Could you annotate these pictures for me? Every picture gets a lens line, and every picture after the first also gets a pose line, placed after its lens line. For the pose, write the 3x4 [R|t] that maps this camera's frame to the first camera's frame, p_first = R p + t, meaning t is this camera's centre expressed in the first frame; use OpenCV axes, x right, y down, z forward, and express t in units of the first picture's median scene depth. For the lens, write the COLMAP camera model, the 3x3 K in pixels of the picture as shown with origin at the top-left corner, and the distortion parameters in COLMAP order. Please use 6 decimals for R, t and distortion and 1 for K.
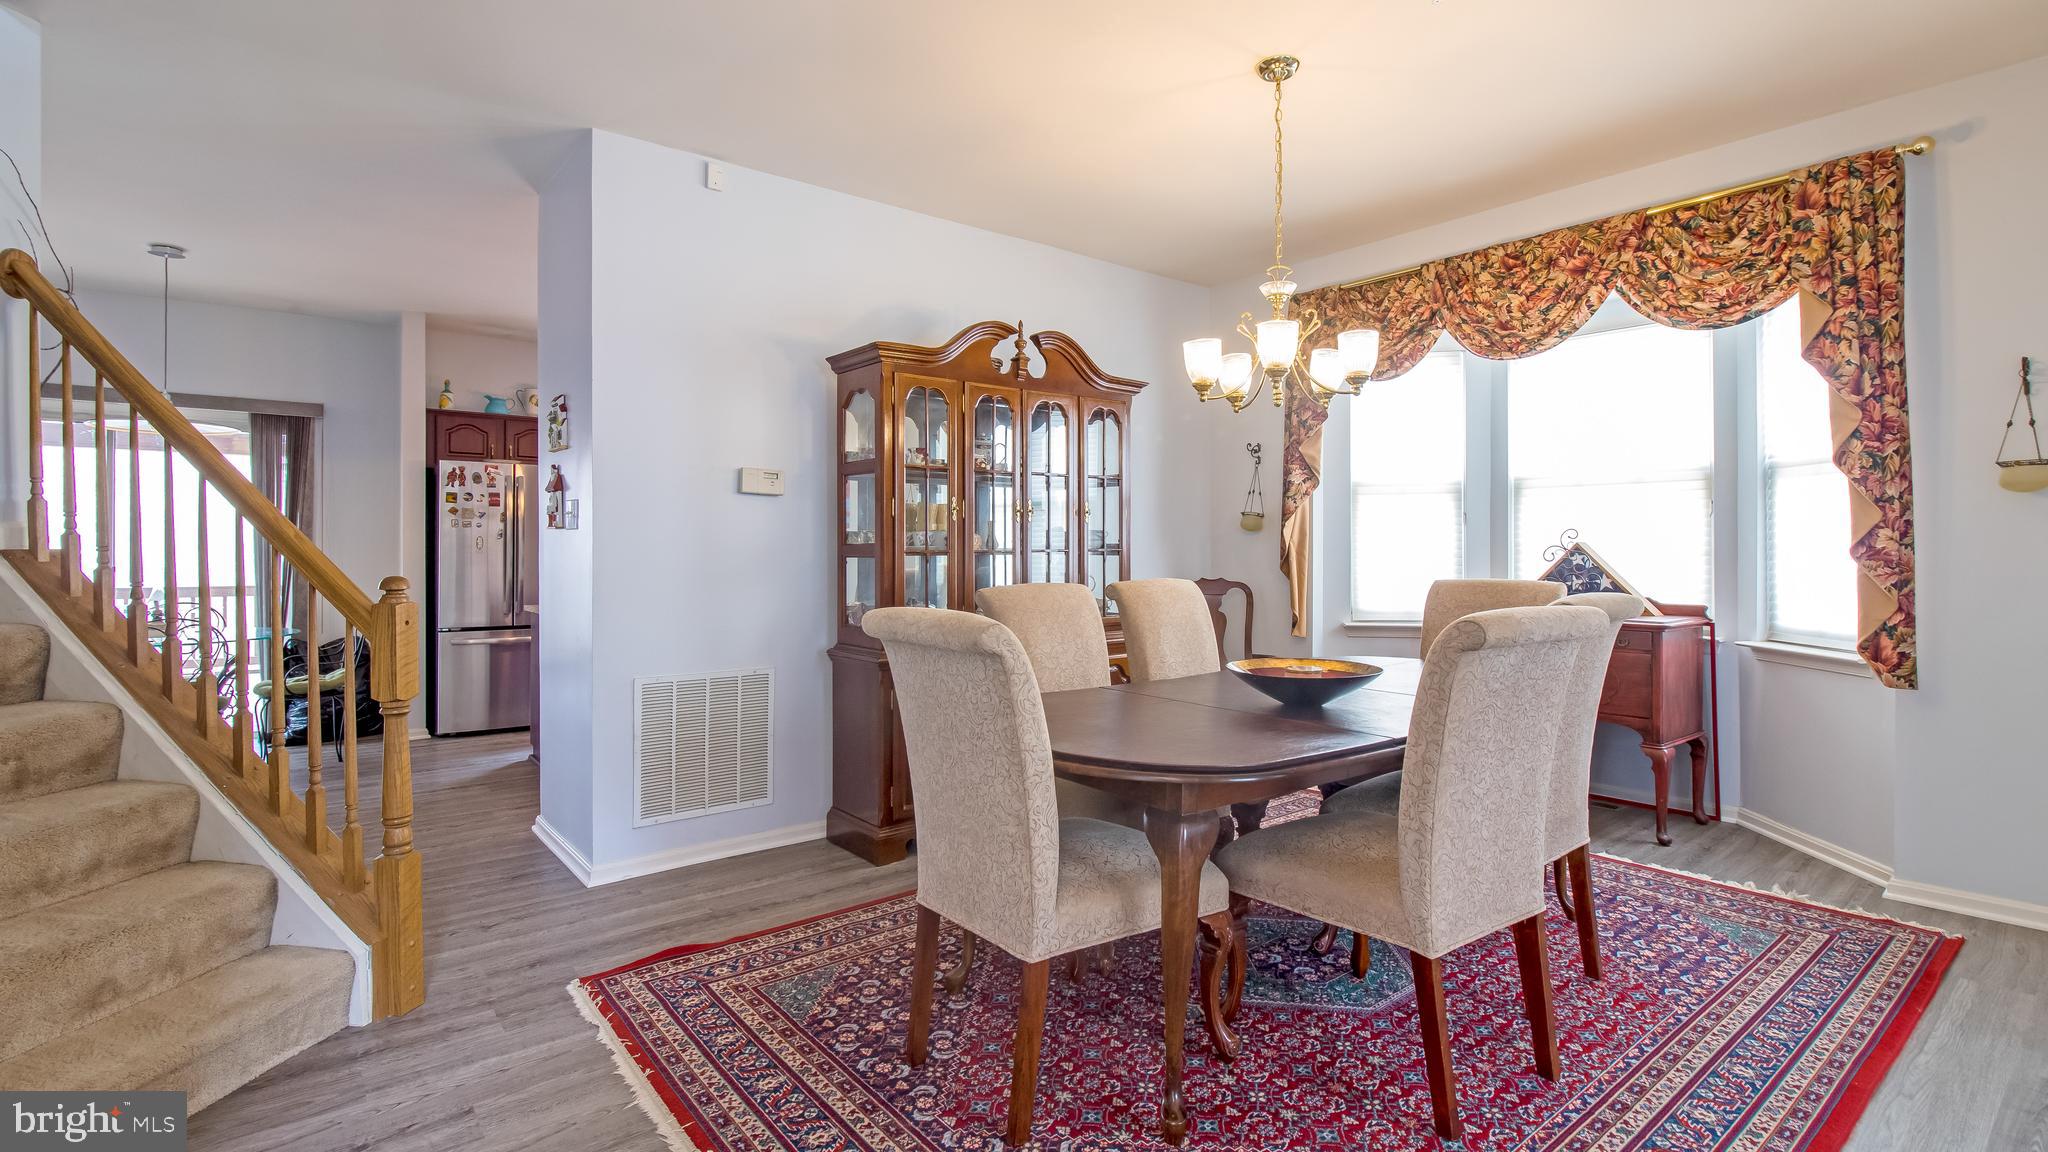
lens RADIAL K [[944.3, 0, 1022.5], [0, 944.3, 542.0], [0, 0, 1]] dist [0.000581, -0.010518]
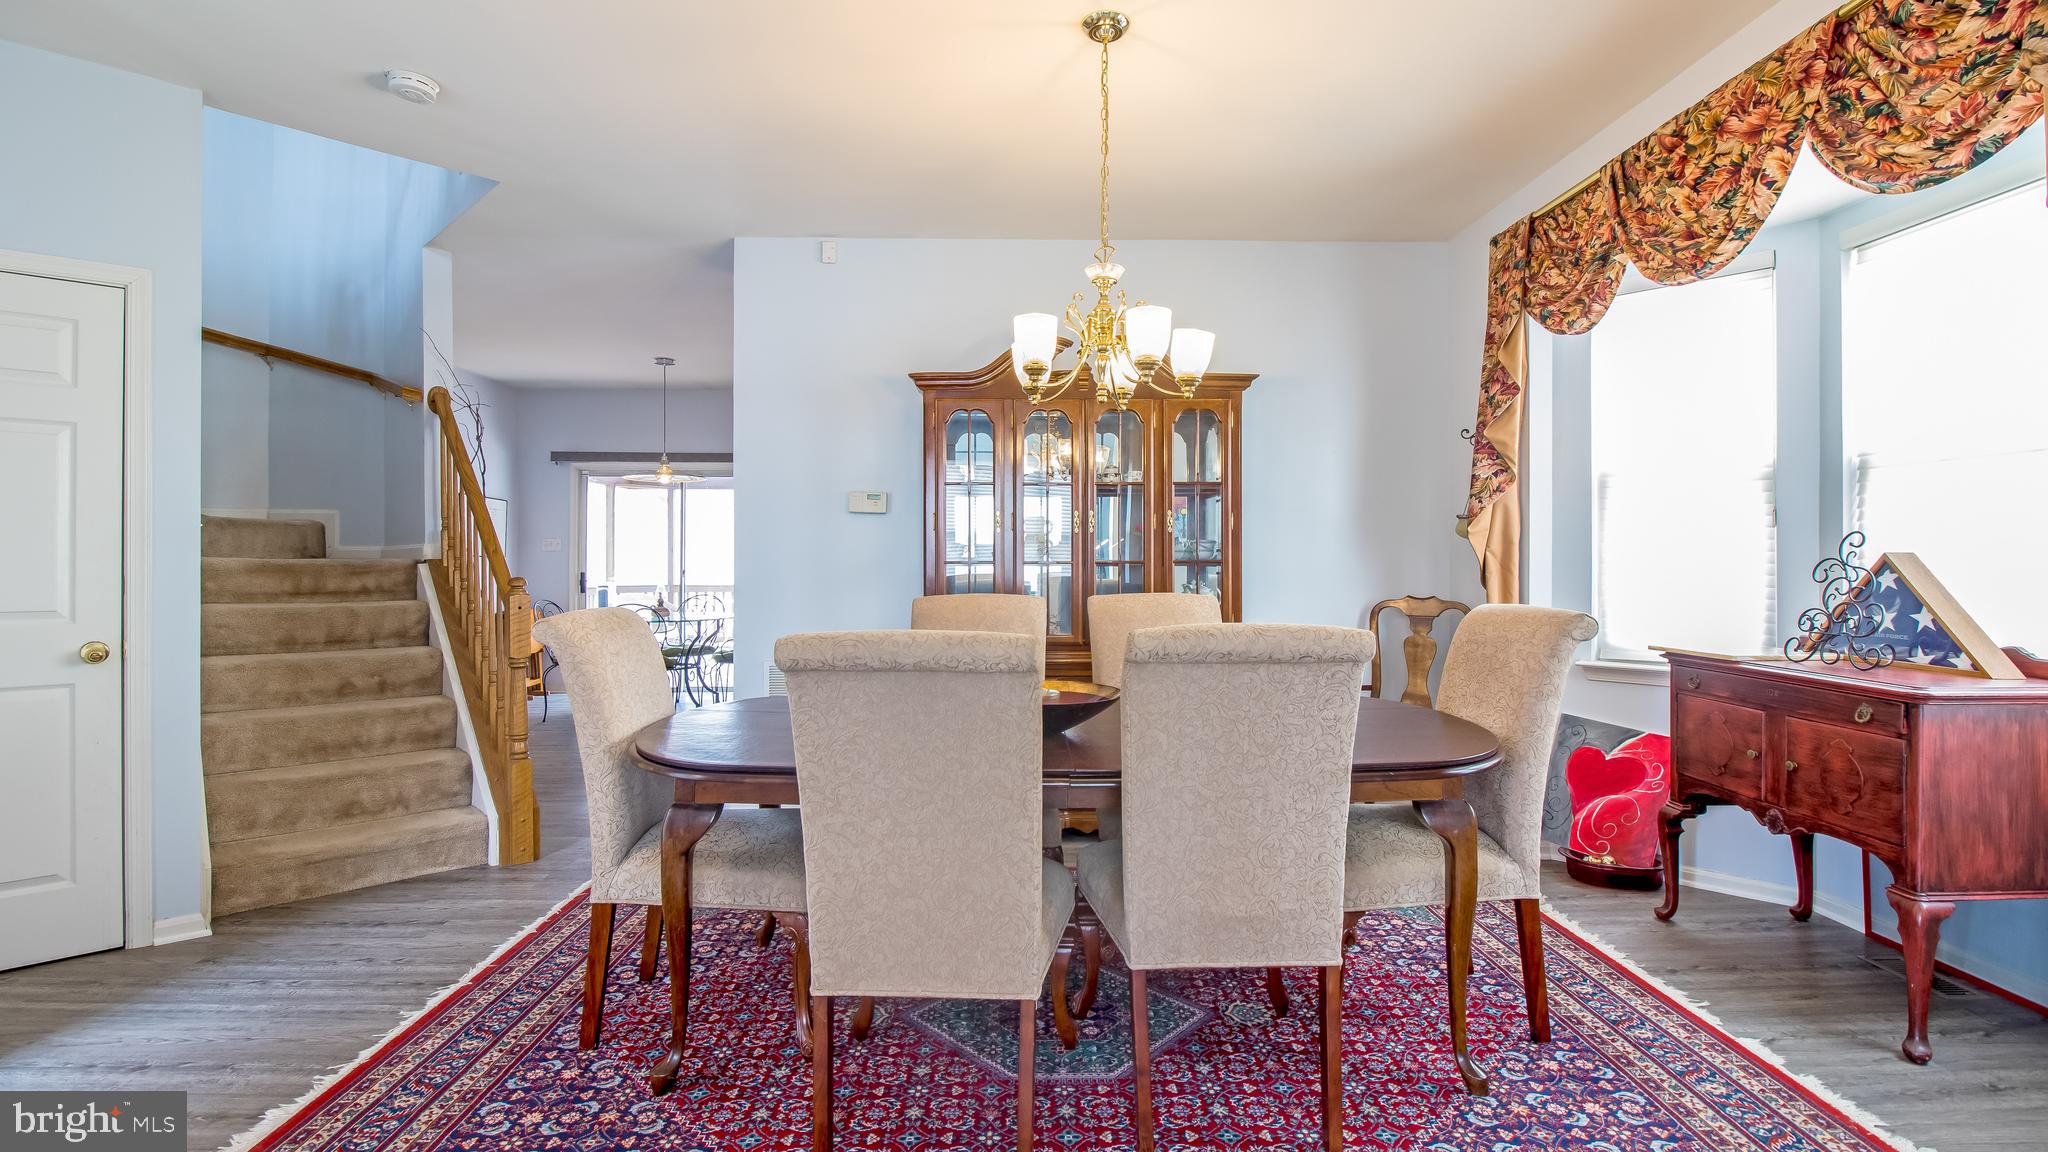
lens RADIAL K [[943.5, 0, 1029.7], [0, 943.5, 551.9], [0, 0, 1]] dist [-0.000457, -0.011815]
pose [[0.791929, -0.001447, -0.610612, 0.615712], [0.001871, 0.999998, 0.000056, -0.001816], [0.610611, -0.001187, 0.791930, 0.199328]]
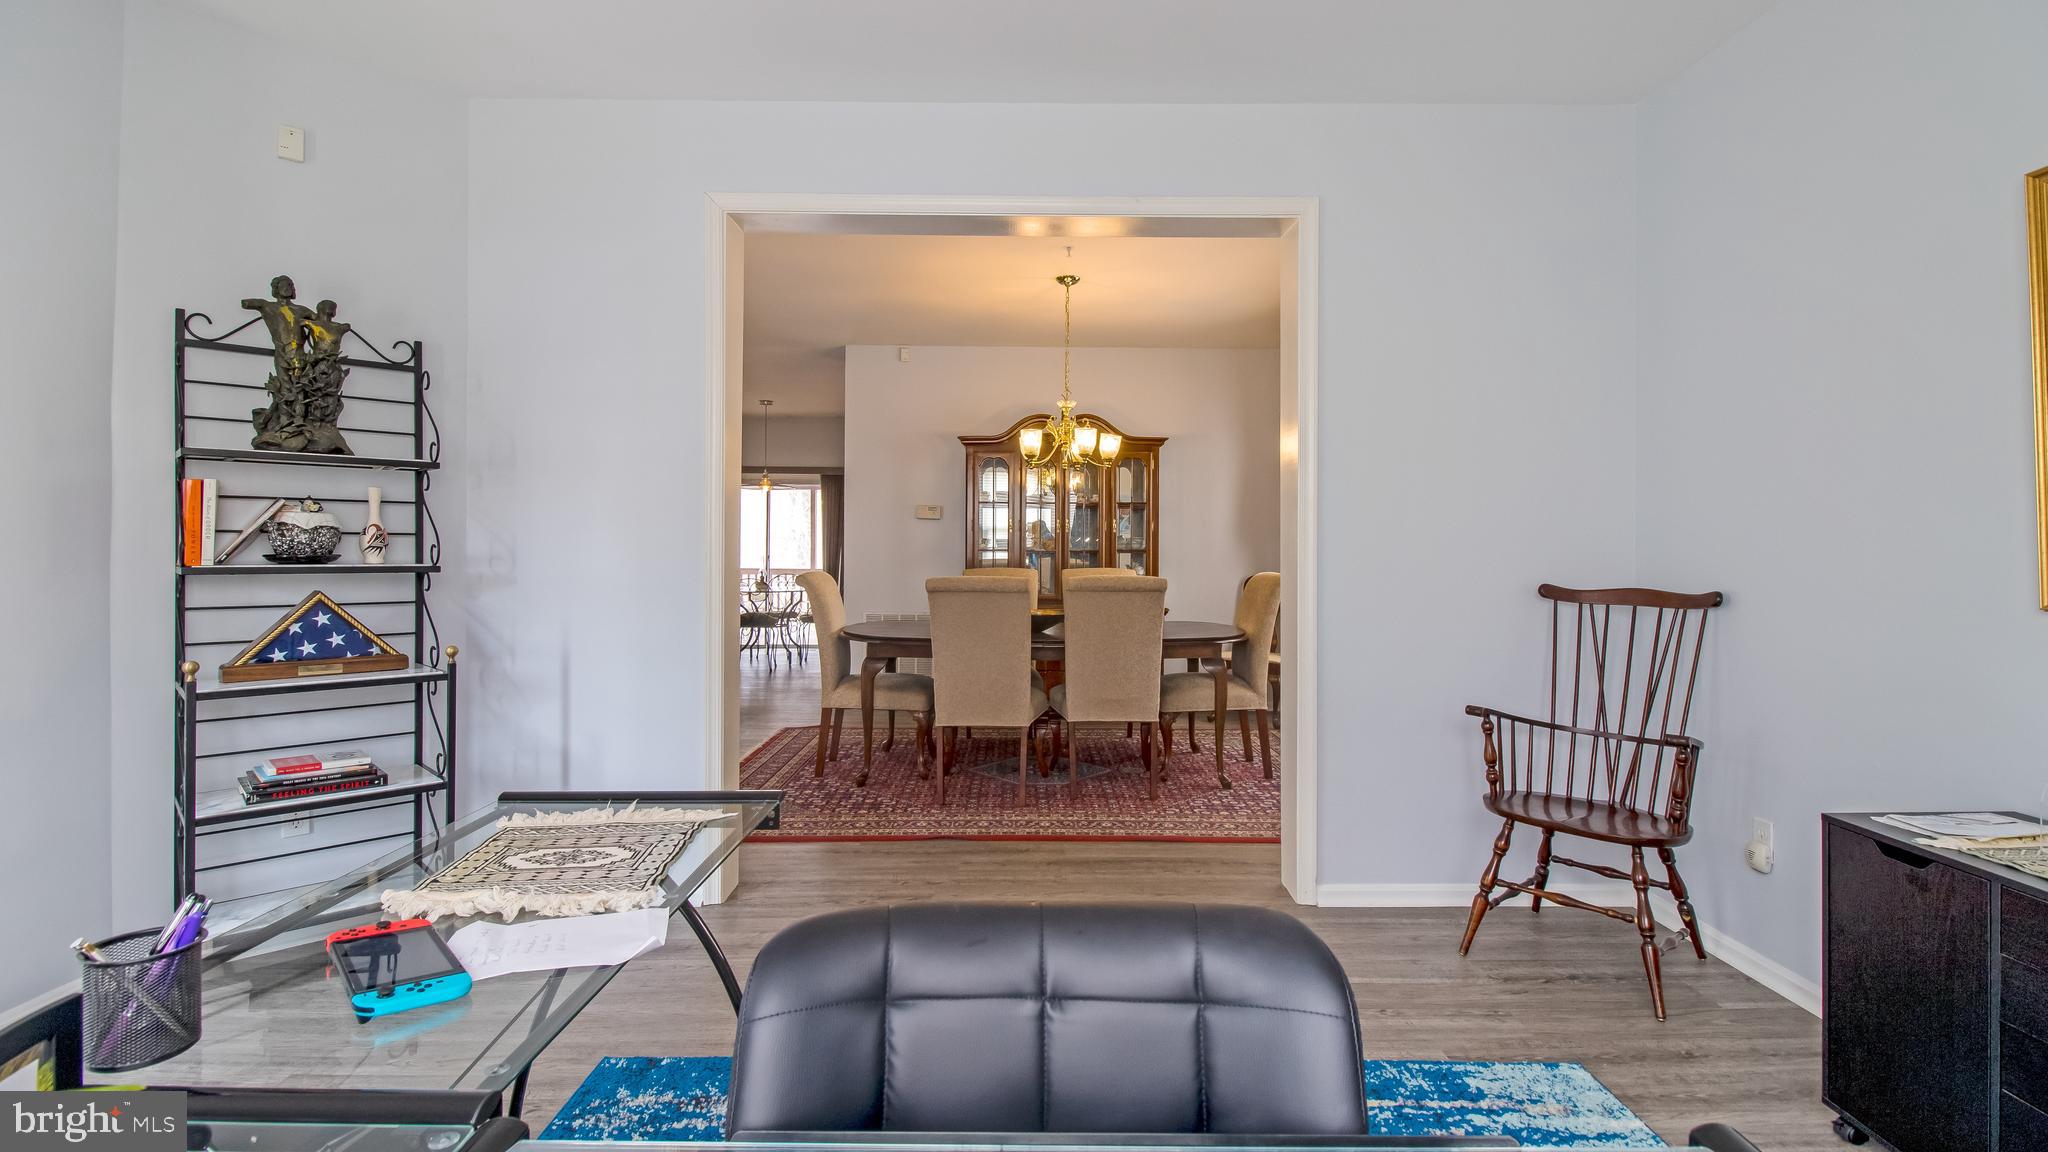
lens RADIAL K [[943.5, 0, 1029.7], [0, 943.5, 551.9], [0, 0, 1]] dist [-0.000457, -0.011815]
pose [[0.785415, 0.007509, -0.618925, 1.065054], [-0.000800, 0.999938, 0.011116, -0.006721], [0.618970, -0.008236, 0.785372, -0.354431]]
